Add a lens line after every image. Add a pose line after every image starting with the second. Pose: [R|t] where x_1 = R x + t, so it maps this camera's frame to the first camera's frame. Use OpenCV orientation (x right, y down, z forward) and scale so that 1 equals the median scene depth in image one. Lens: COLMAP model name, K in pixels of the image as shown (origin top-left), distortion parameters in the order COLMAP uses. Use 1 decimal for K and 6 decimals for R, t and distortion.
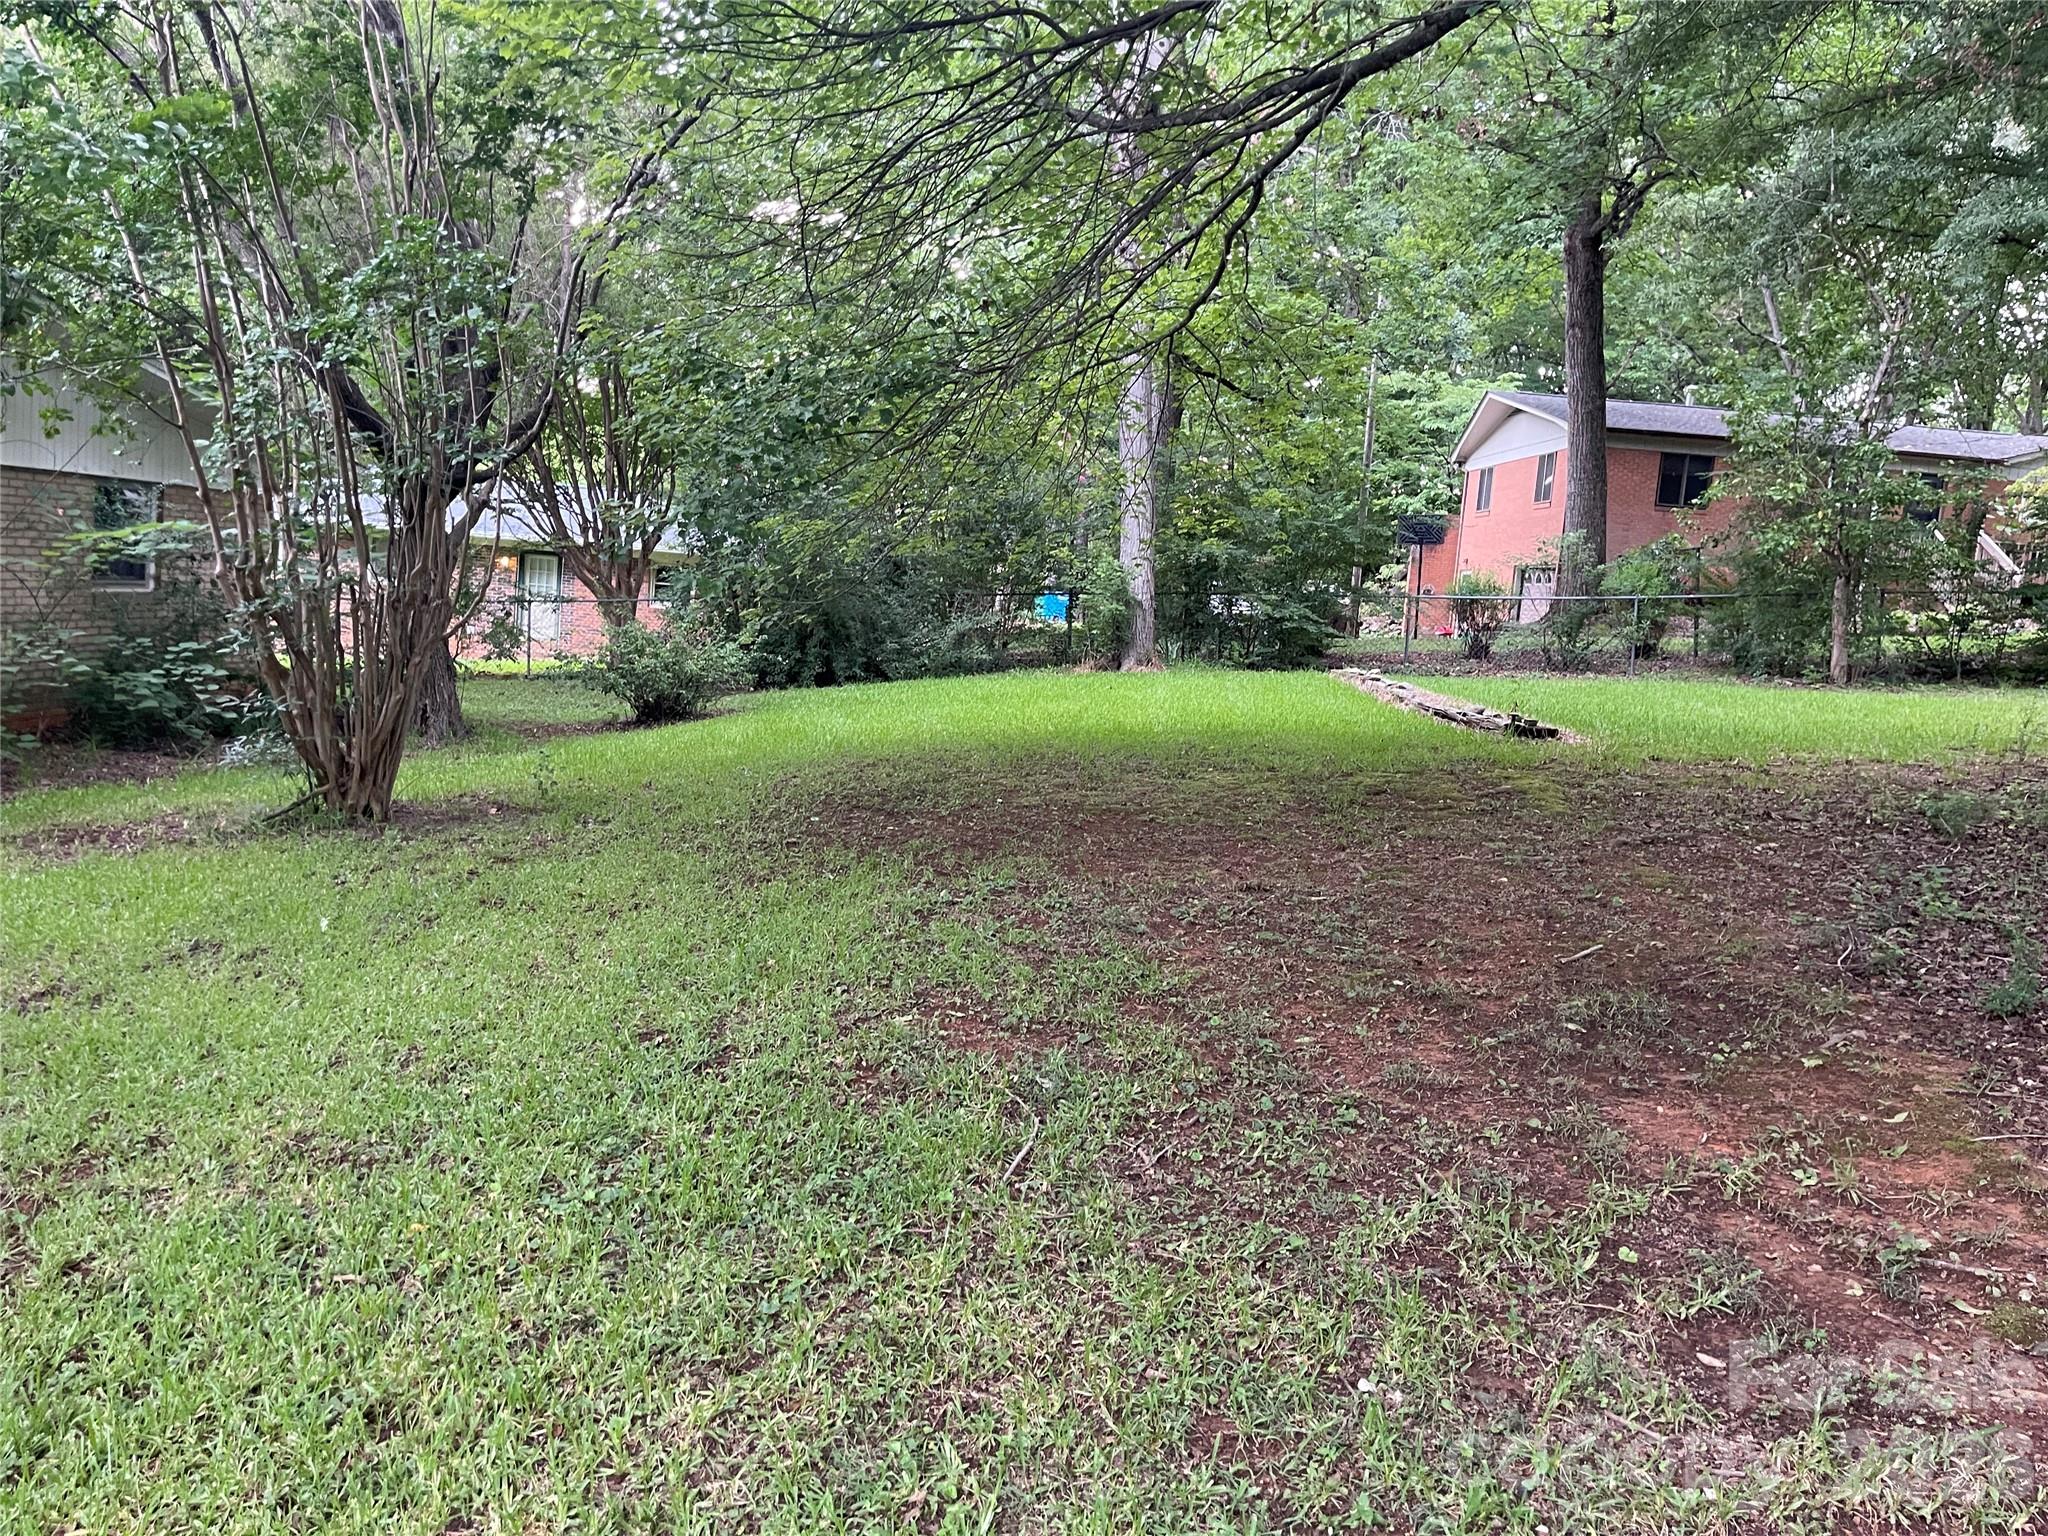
lens RADIAL K [[1447.3, 0, 1024.0], [0, 1447.3, 768.0], [0, 0, 1]] dist [-0.001890, -0.006876]
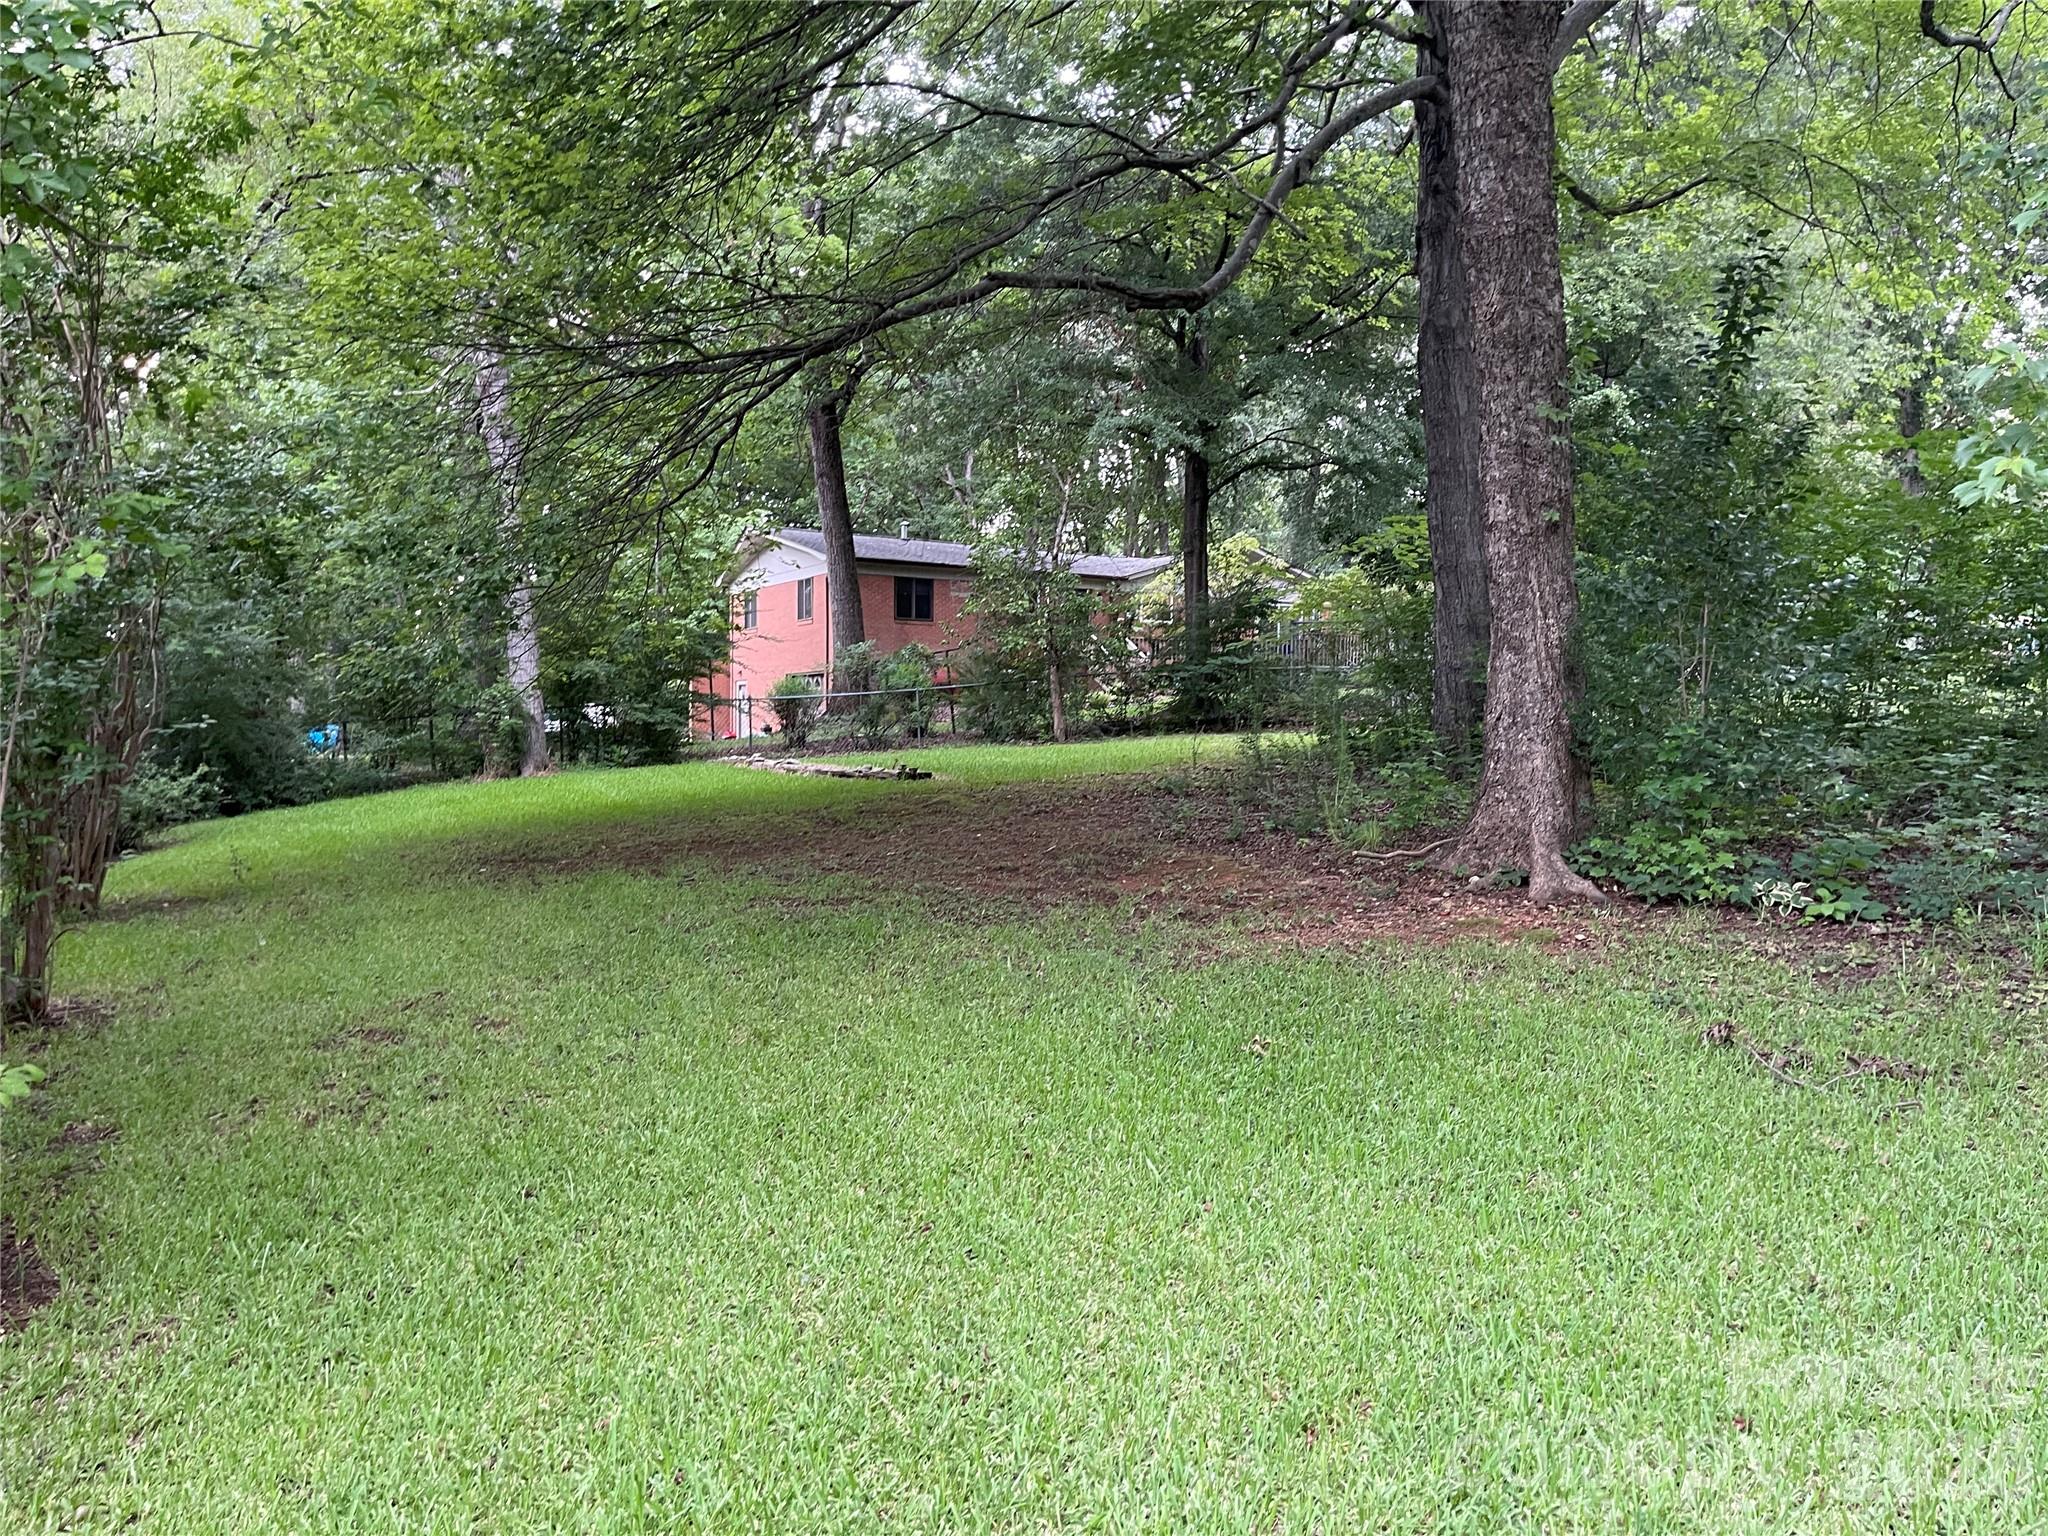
lens RADIAL K [[1447.3, 0, 1024.0], [0, 1447.3, 768.0], [0, 0, 1]] dist [-0.001890, -0.006876]
pose [[0.862341, -0.082635, 0.499539, -0.142024], [0.123062, 0.991215, -0.048468, 0.025908], [-0.491145, 0.103270, 0.864935, -0.157033]]
